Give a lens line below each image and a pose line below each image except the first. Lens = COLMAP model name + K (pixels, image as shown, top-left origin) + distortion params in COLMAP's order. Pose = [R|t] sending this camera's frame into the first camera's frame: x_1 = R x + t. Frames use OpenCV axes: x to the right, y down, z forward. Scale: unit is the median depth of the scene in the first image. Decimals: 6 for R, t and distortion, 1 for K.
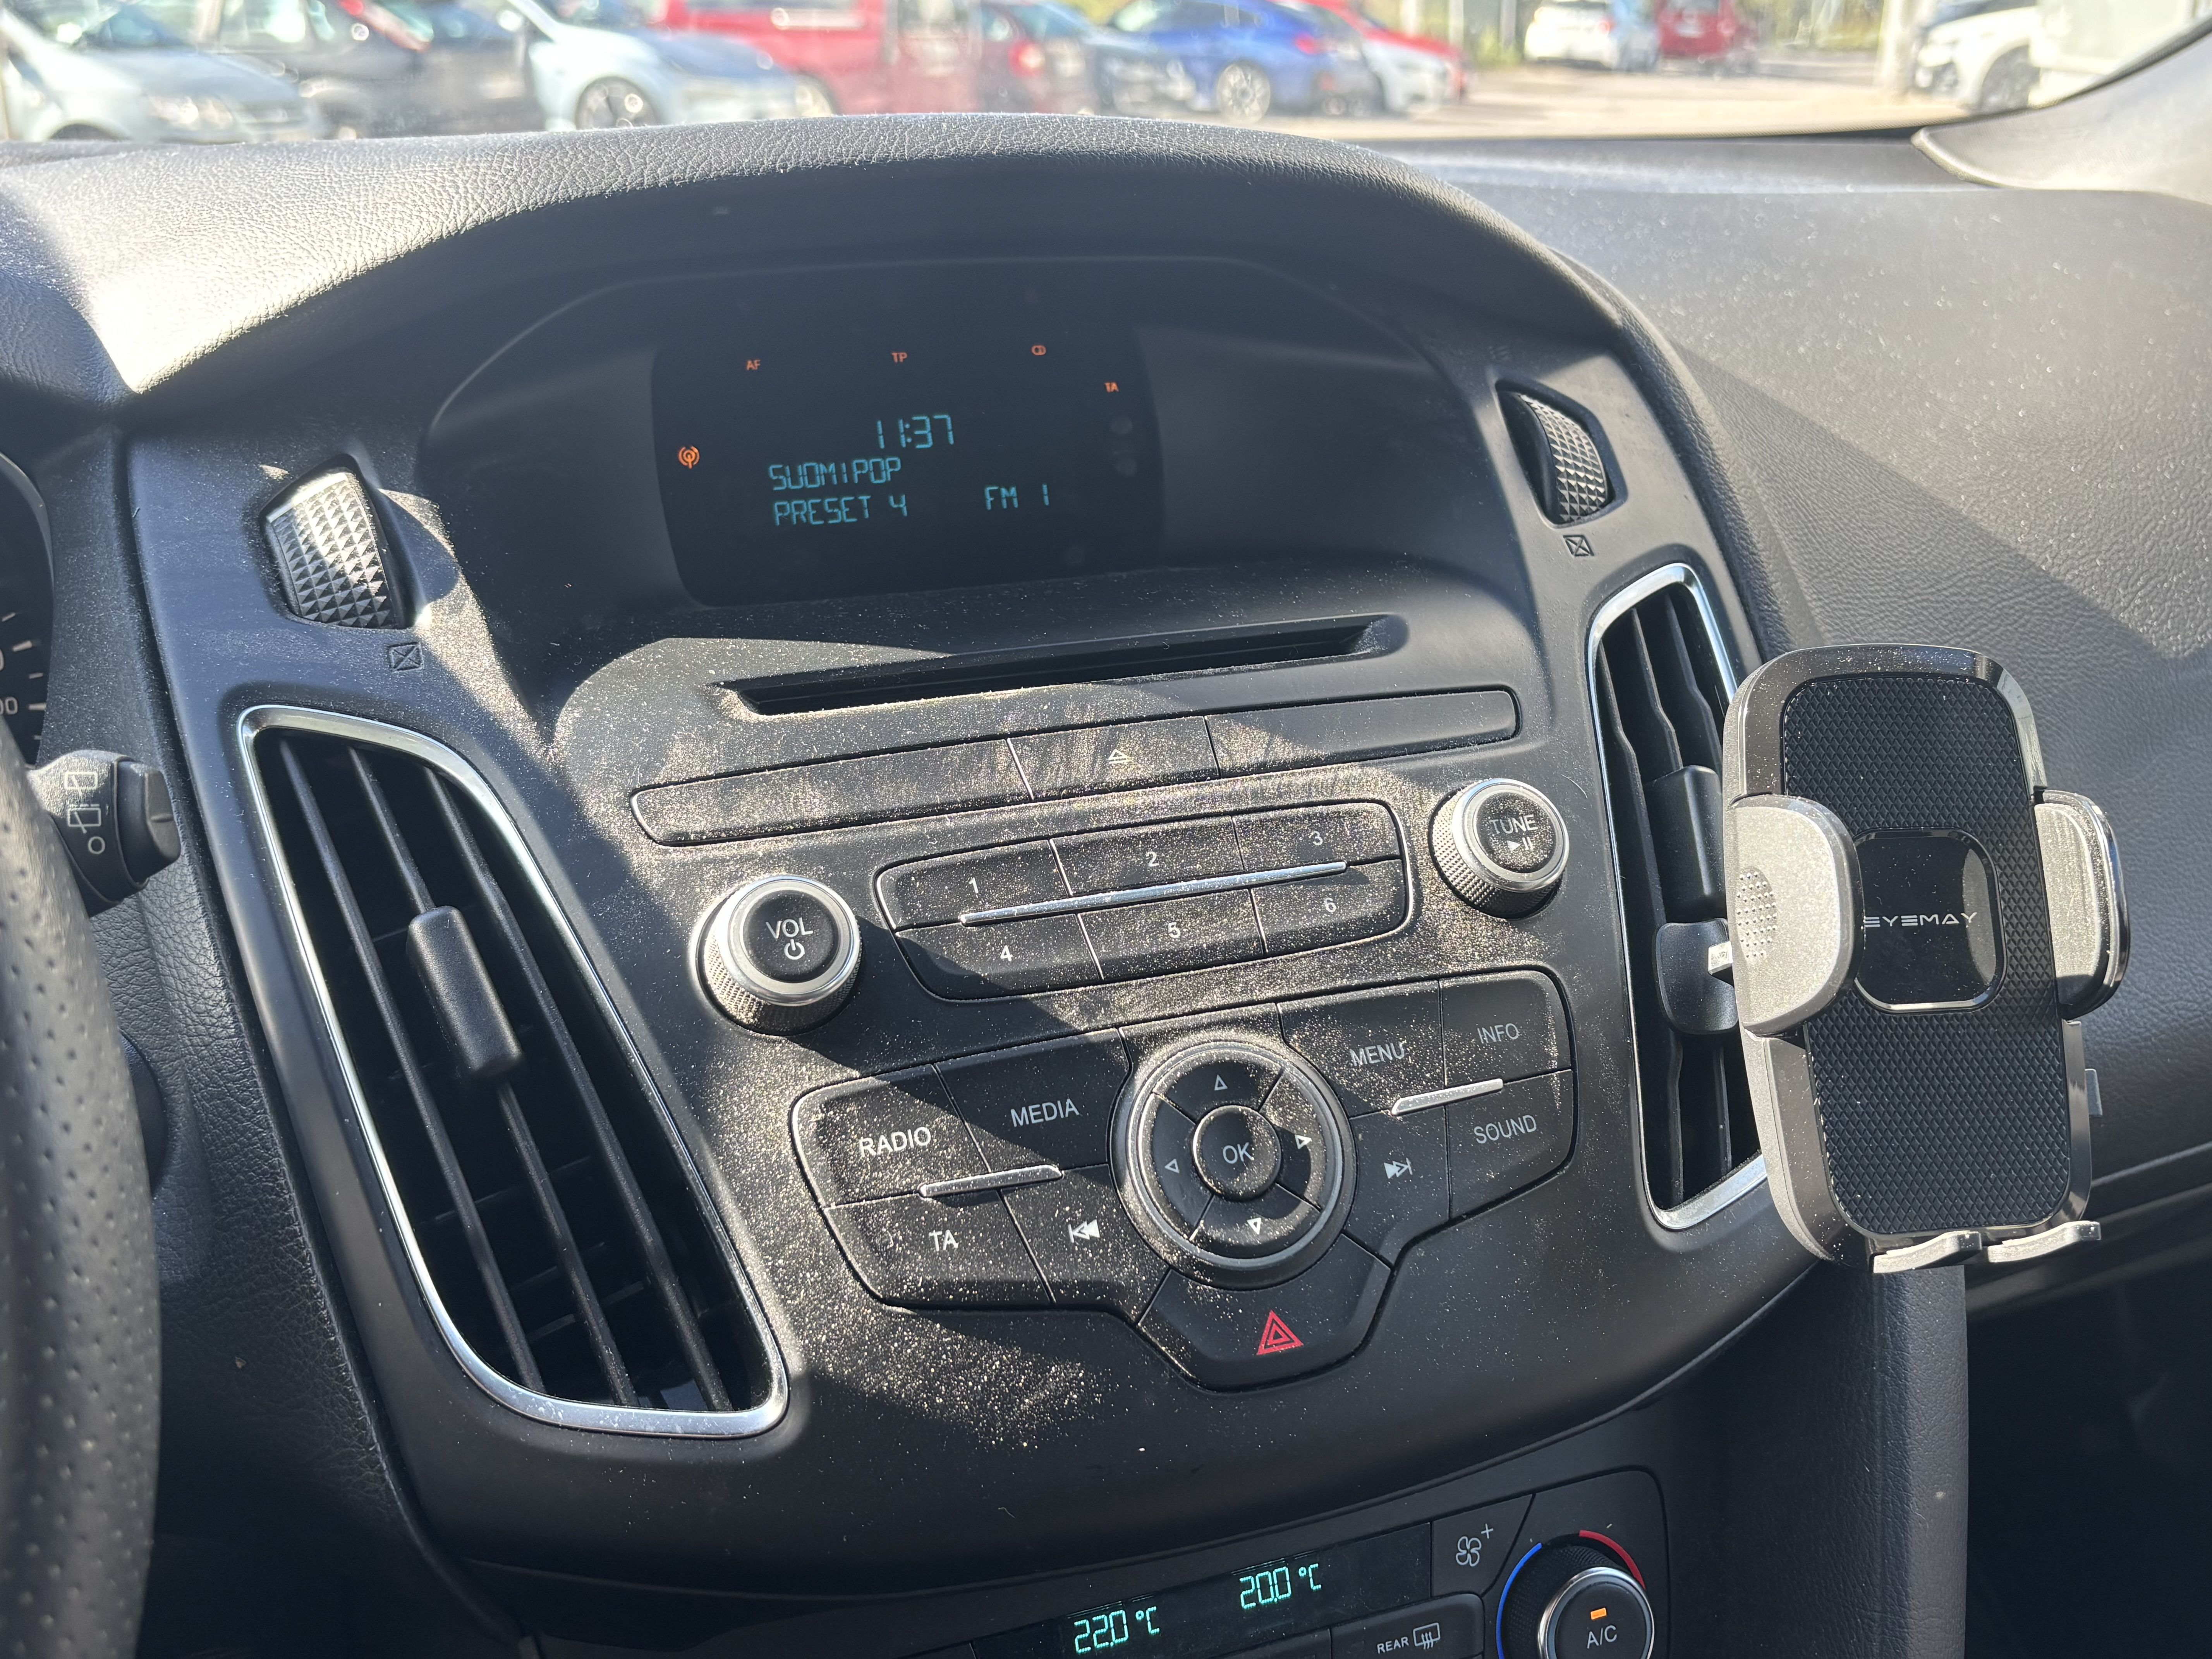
lens RADIAL K [[2091.4, 0, 1104.6], [0, 2091.4, 824.8], [0, 0, 1]] dist [0.090208, 0.000000]
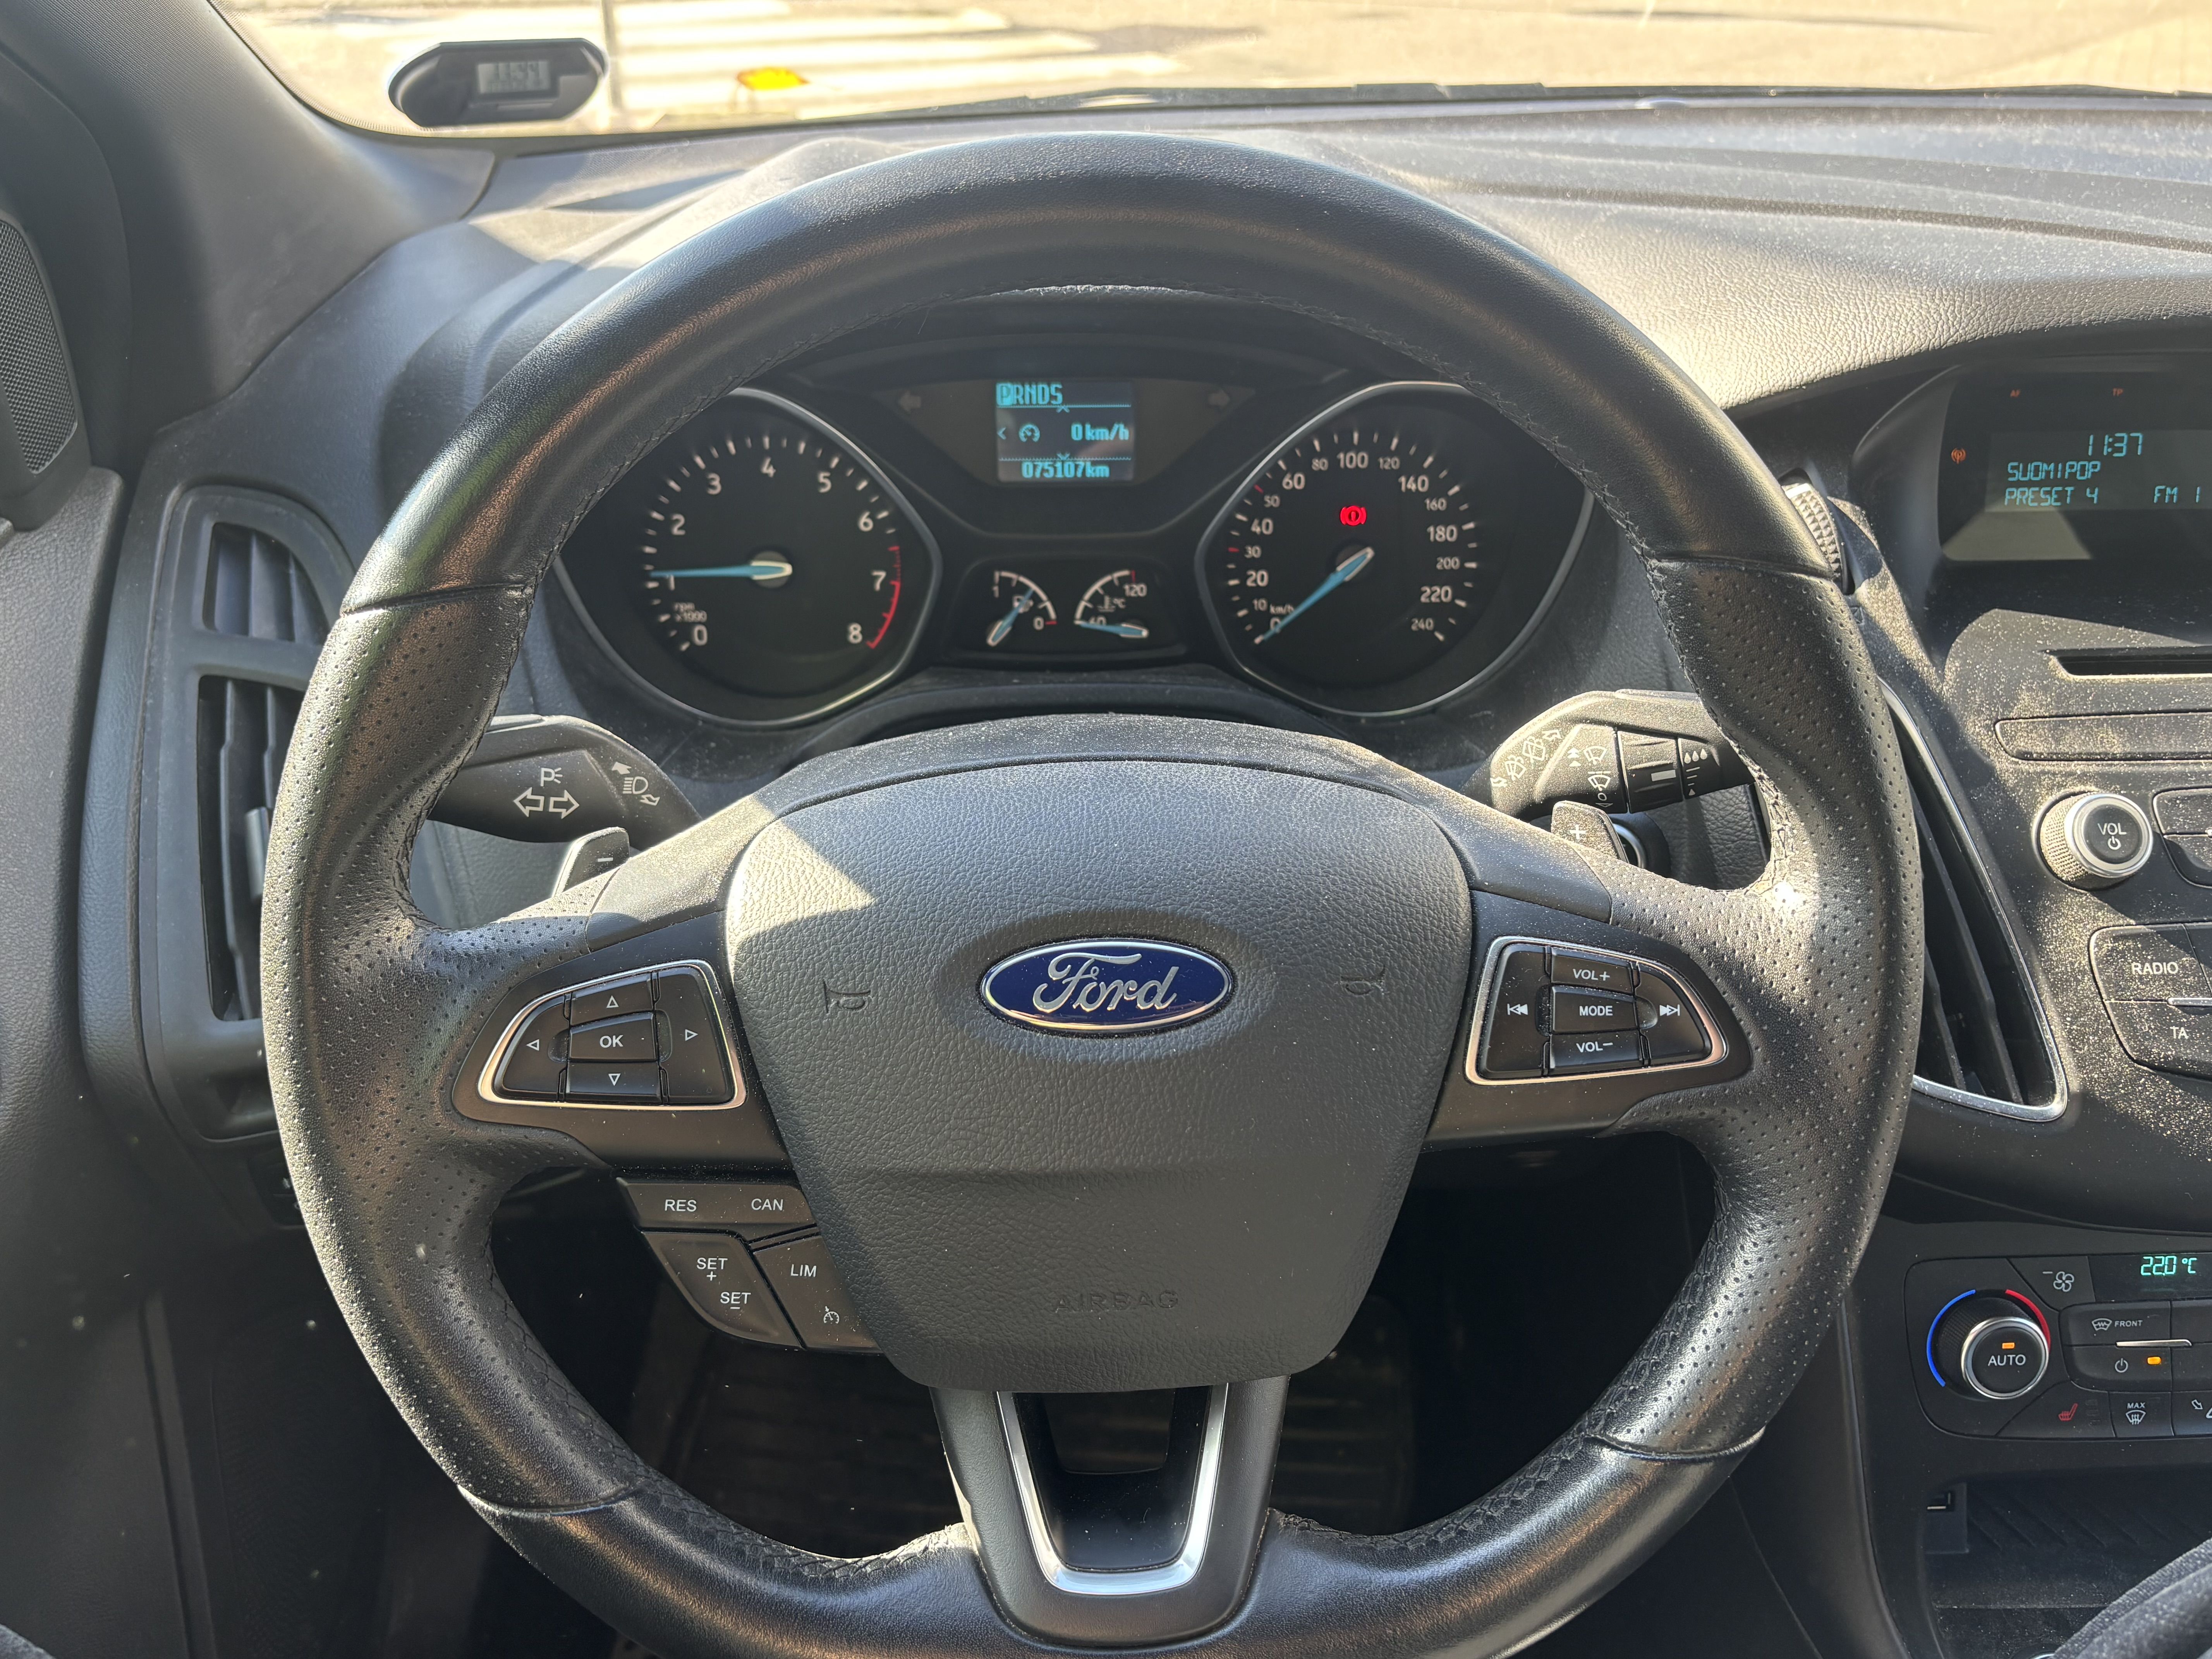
lens RADIAL K [[1770.9, 0, 1104.3], [0, 1770.9, 829.5], [0, 0, 1]] dist [0.031843, -0.038134]
pose [[0.949380, 0.163919, -0.267971, -0.490110], [-0.111829, 0.973532, 0.199324, -0.128908], [0.293551, -0.159267, 0.942582, -0.488234]]
